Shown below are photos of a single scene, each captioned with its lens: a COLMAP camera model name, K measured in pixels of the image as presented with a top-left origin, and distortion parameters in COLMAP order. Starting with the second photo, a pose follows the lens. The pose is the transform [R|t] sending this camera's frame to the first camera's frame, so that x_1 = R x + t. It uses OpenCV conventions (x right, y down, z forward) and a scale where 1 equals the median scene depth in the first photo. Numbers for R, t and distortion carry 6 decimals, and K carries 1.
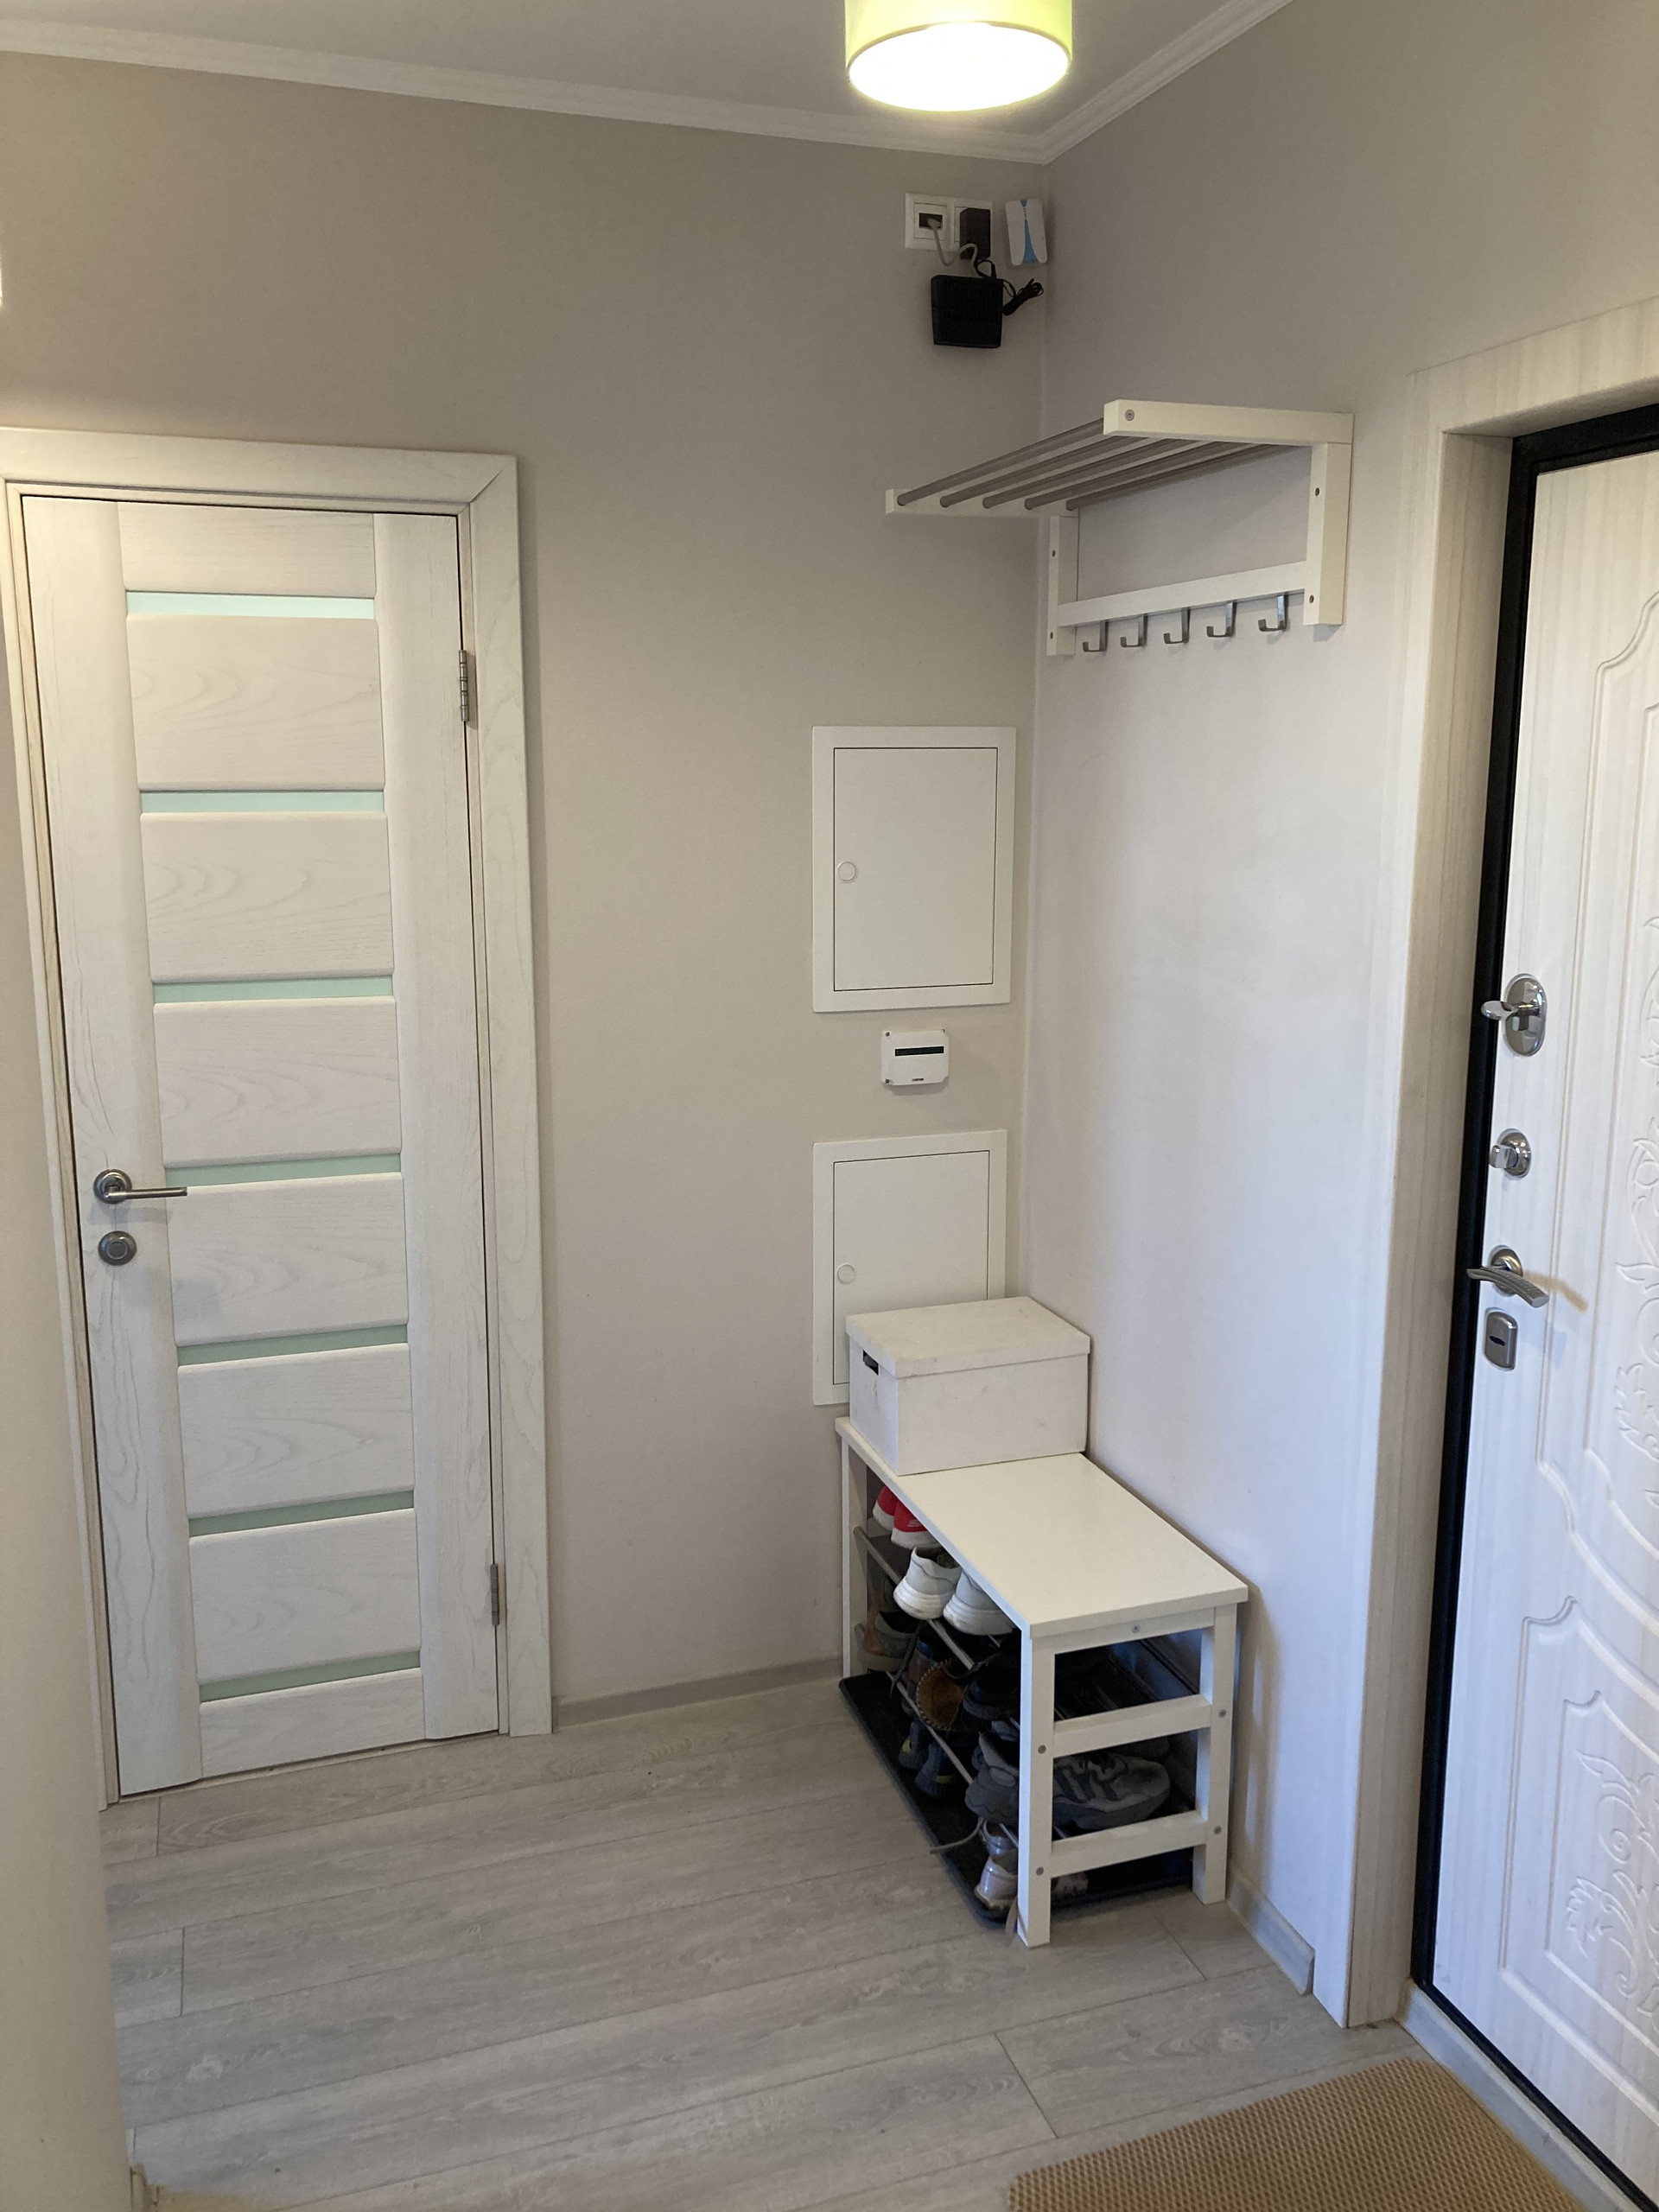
lens RADIAL K [[1804.6, 0, 829.7], [0, 1804.6, 1092.9], [0, 0, 1]] dist [0.037734, -0.025894]
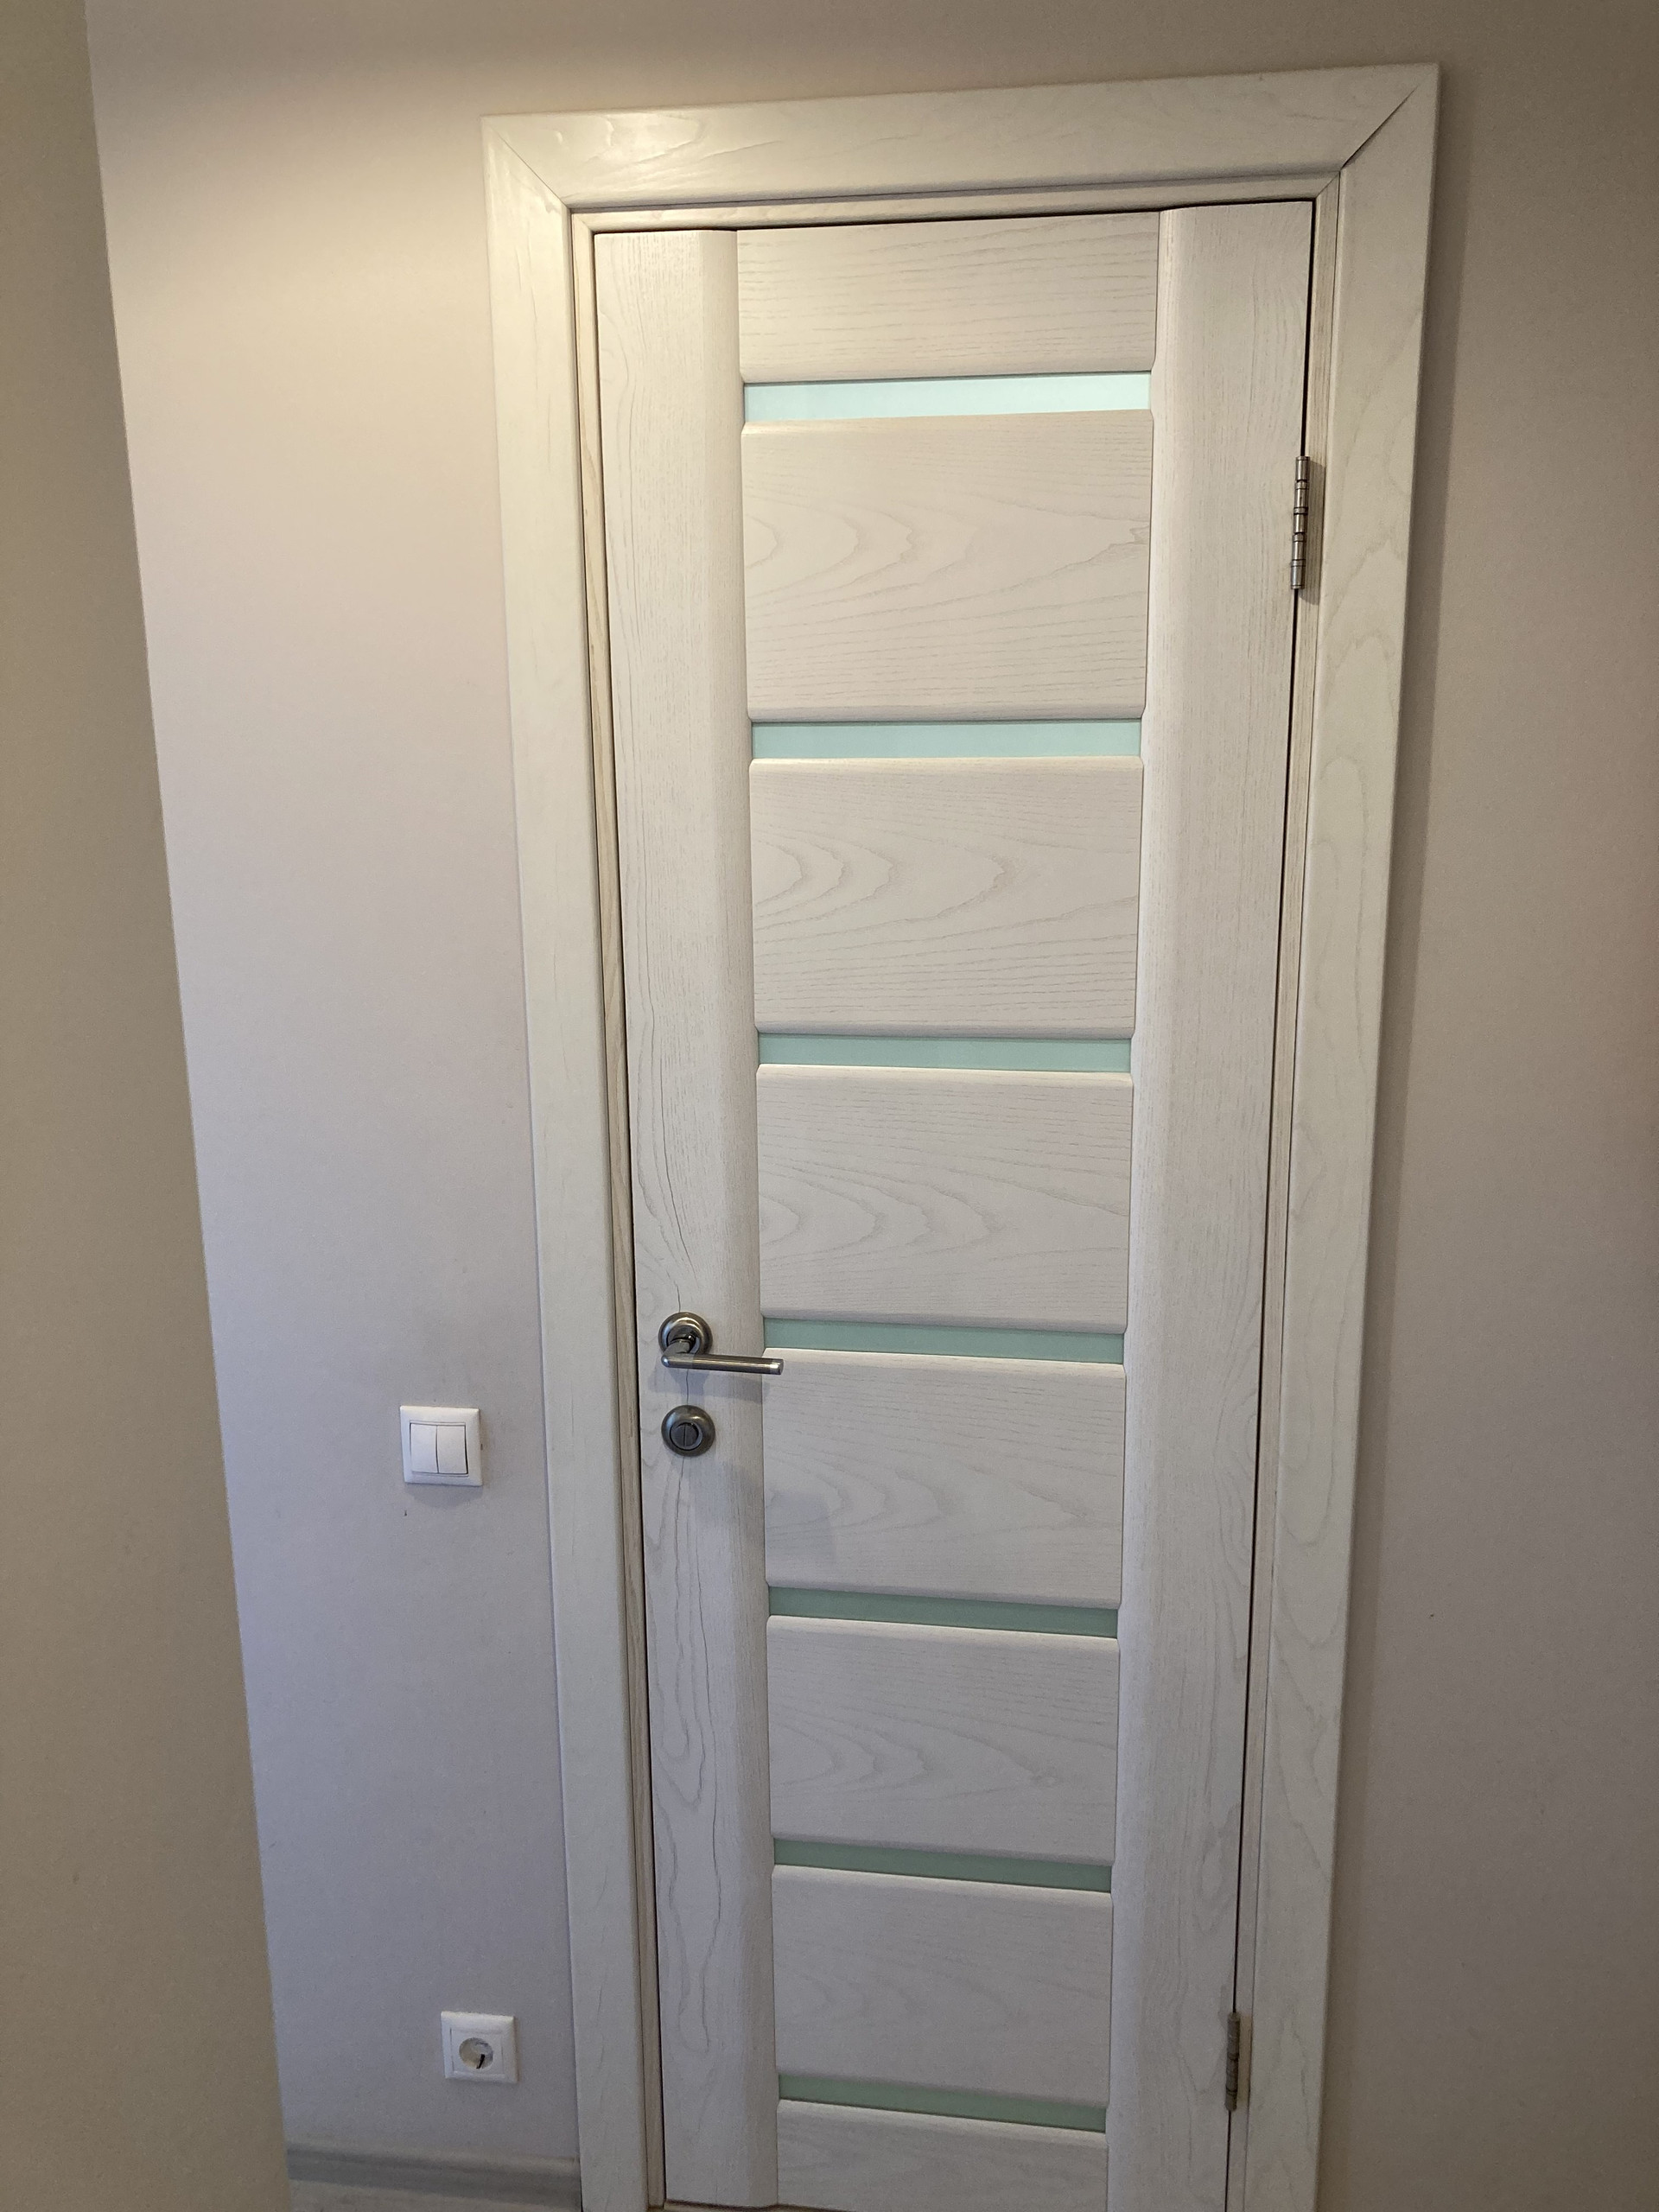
lens RADIAL K [[1804.6, 0, 841.2], [0, 1804.6, 1117.2], [0, 0, 1]] dist [0.037734, -0.025894]
pose [[0.890312, 0.090748, -0.446217, -0.064117], [-0.072505, 0.995690, 0.057830, -0.067568], [0.449542, -0.019133, 0.893054, 0.443947]]
